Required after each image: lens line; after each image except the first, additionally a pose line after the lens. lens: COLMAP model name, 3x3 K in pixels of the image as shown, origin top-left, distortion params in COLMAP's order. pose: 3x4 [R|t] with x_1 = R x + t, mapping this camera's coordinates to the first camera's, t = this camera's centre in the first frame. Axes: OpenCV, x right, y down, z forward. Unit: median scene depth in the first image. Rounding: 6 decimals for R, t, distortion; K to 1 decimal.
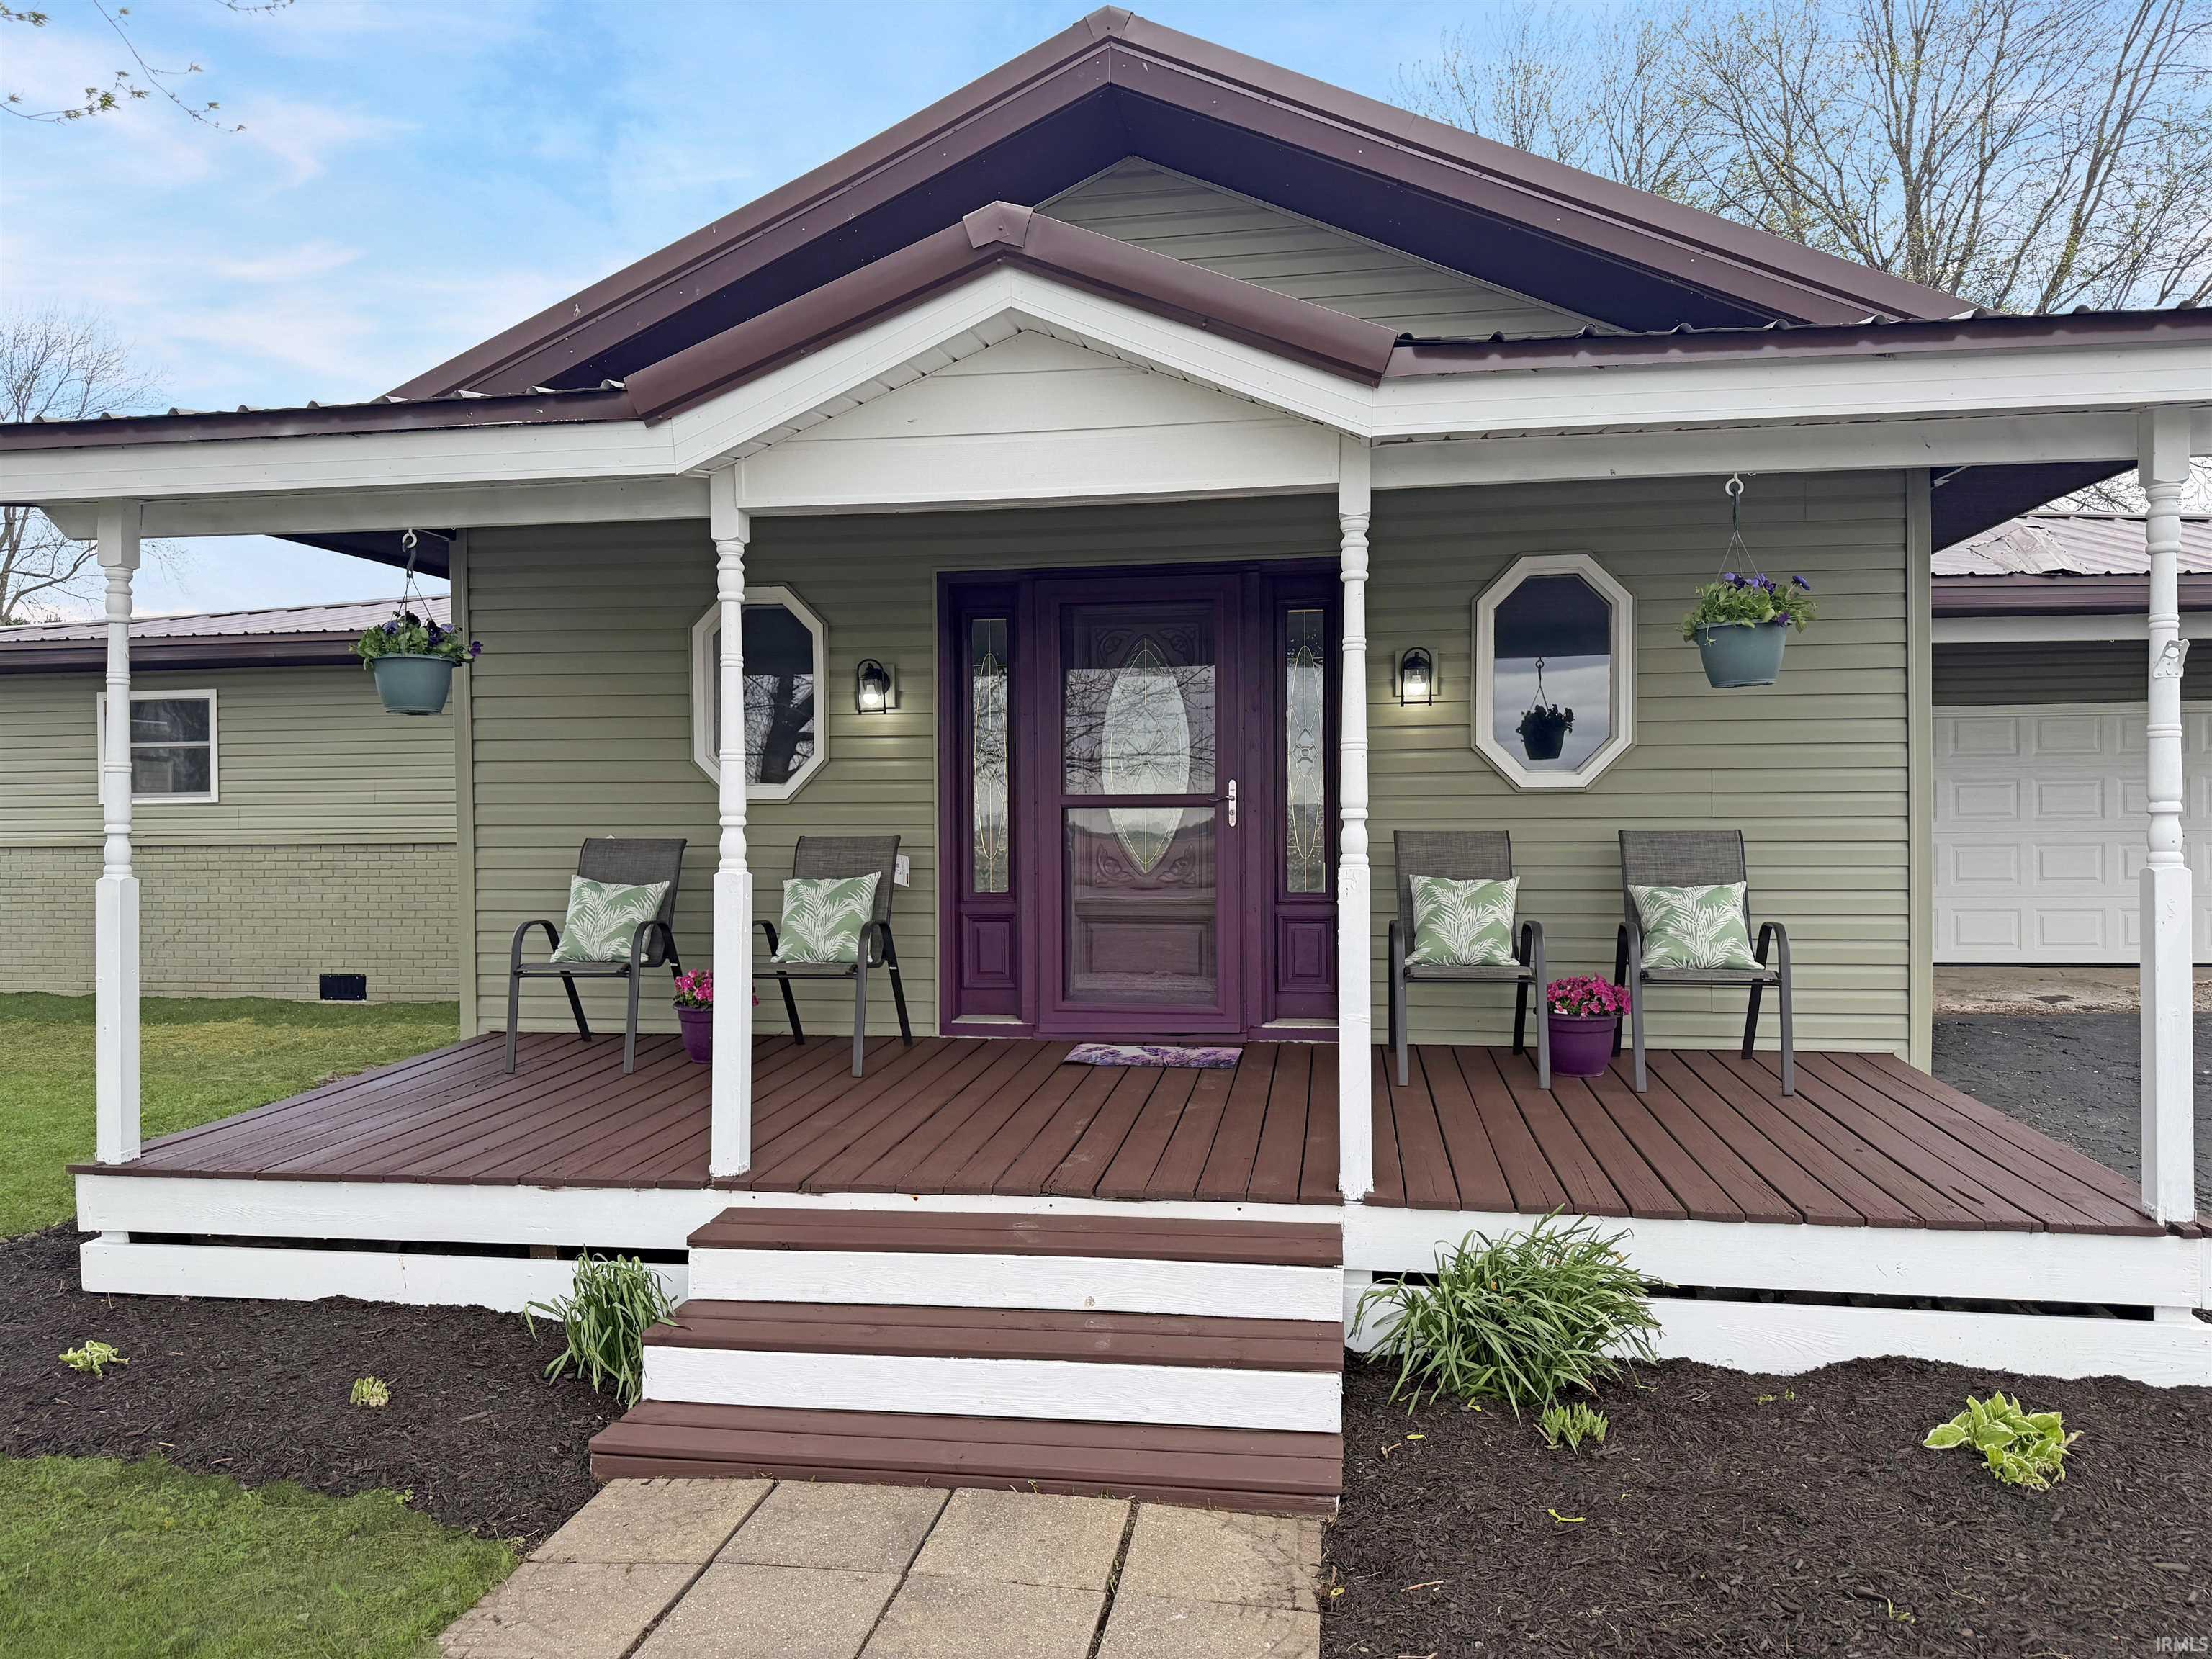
lens RADIAL K [[1508.4, 0, 1106.3], [0, 1508.4, 878.8], [0, 0, 1]] dist [0.094309, -0.095988]
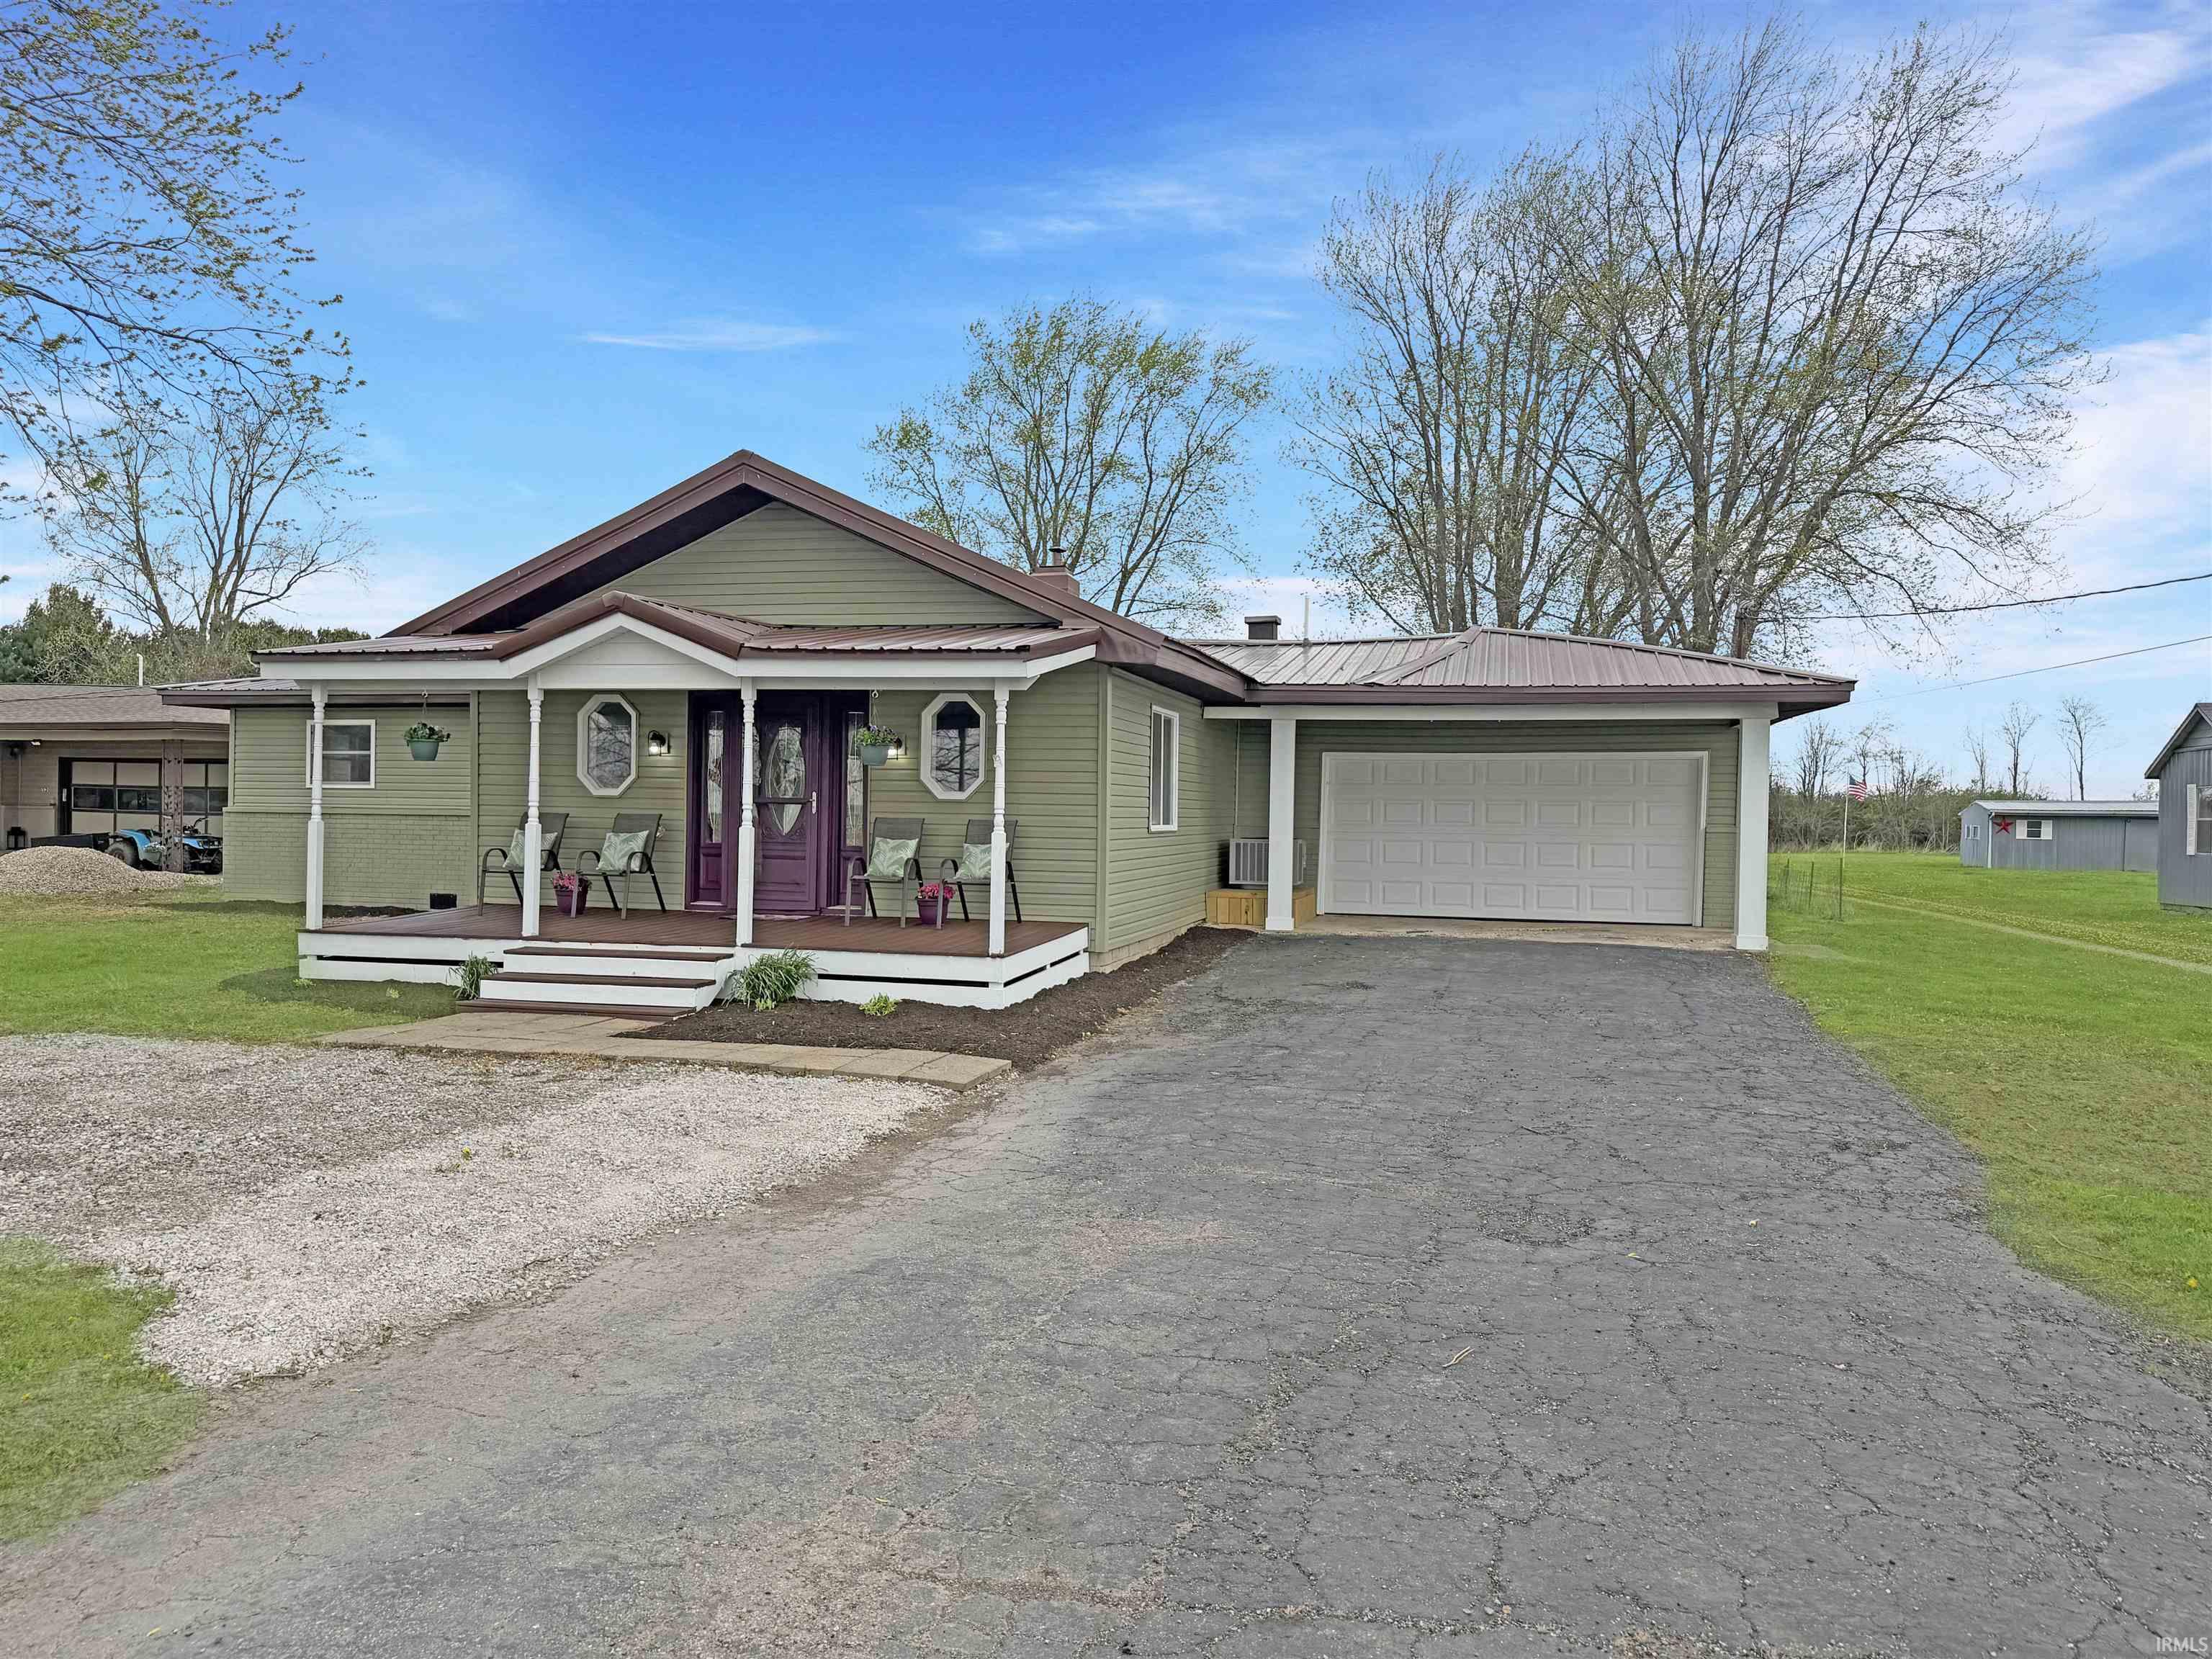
lens RADIAL K [[1508.4, 0, 1106.3], [0, 1508.4, 878.8], [0, 0, 1]] dist [0.094309, -0.095988]
pose [[0.995135, 0.027871, -0.094501, 0.710785], [-0.027629, 0.999611, 0.003867, 0.038324], [0.094572, -0.001237, 0.995517, -1.106890]]
